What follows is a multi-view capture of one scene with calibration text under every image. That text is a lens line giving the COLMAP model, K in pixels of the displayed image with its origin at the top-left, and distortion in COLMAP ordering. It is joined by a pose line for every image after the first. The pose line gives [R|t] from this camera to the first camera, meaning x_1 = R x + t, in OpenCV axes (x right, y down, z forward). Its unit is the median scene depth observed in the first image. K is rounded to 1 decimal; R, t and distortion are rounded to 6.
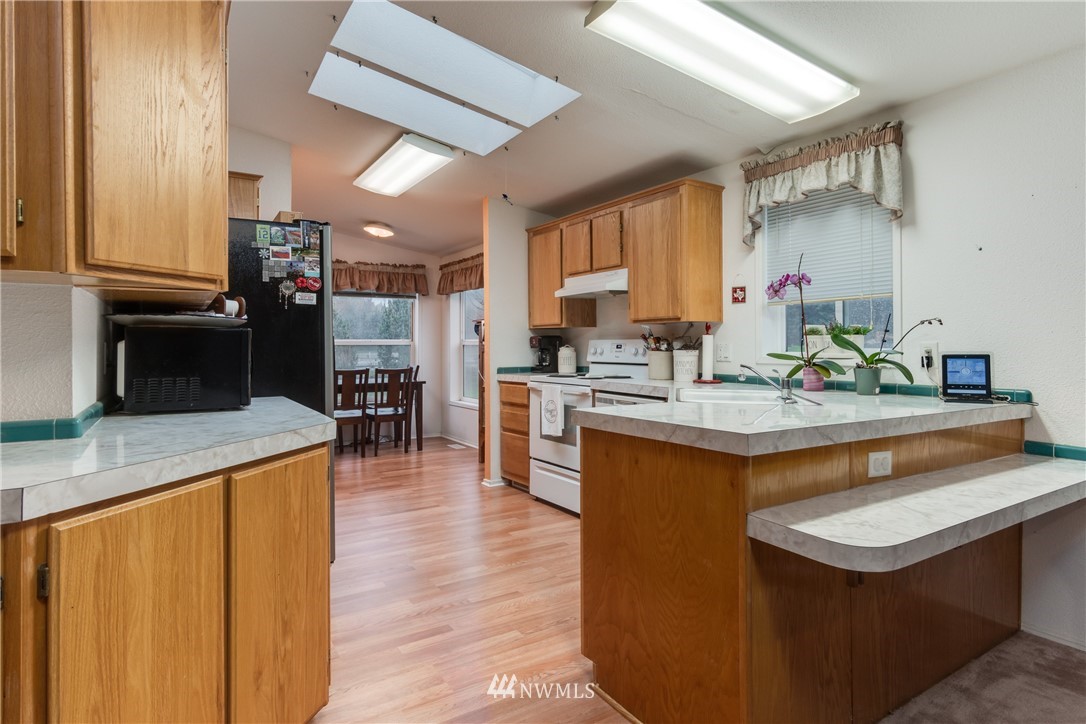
lens RADIAL K [[573.0, 0, 547.3], [0, 573.0, 339.8], [0, 0, 1]] dist [0.005333, 0.001434]
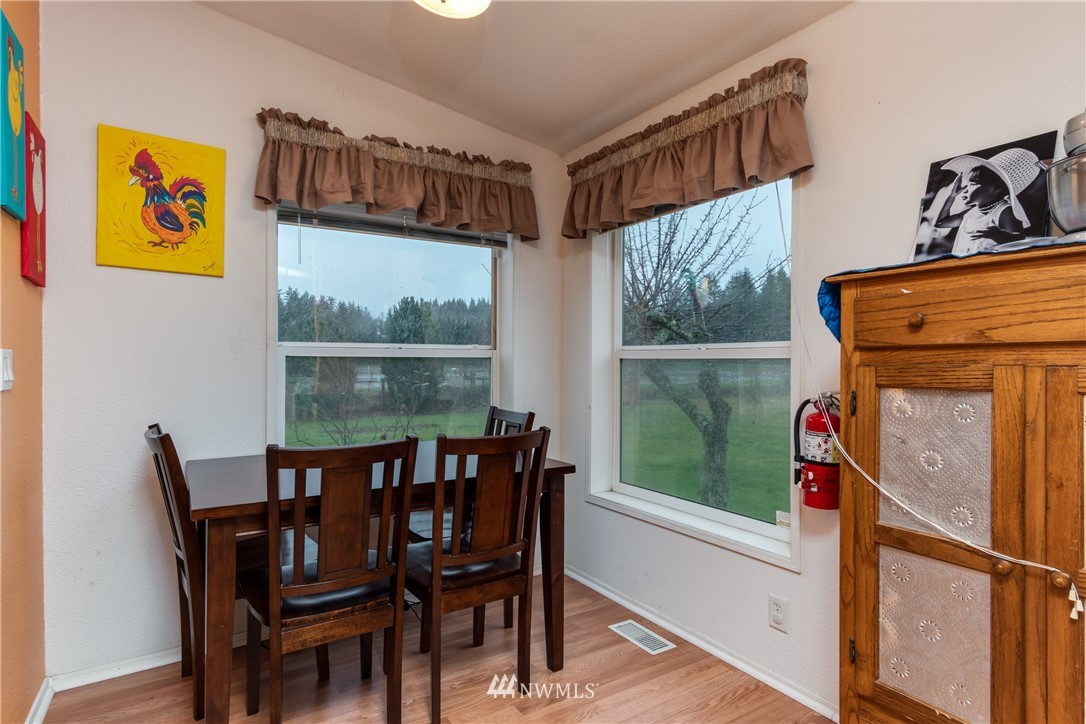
lens RADIAL K [[573.0, 0, 542.7], [0, 573.0, 362.8], [0, 0, 1]] dist [0.005333, 0.001434]
pose [[0.999980, 0.006133, -0.001679, -0.323607], [-0.006108, 0.999875, 0.014601, 0.010539], [0.001768, -0.014590, 0.999892, 0.930271]]
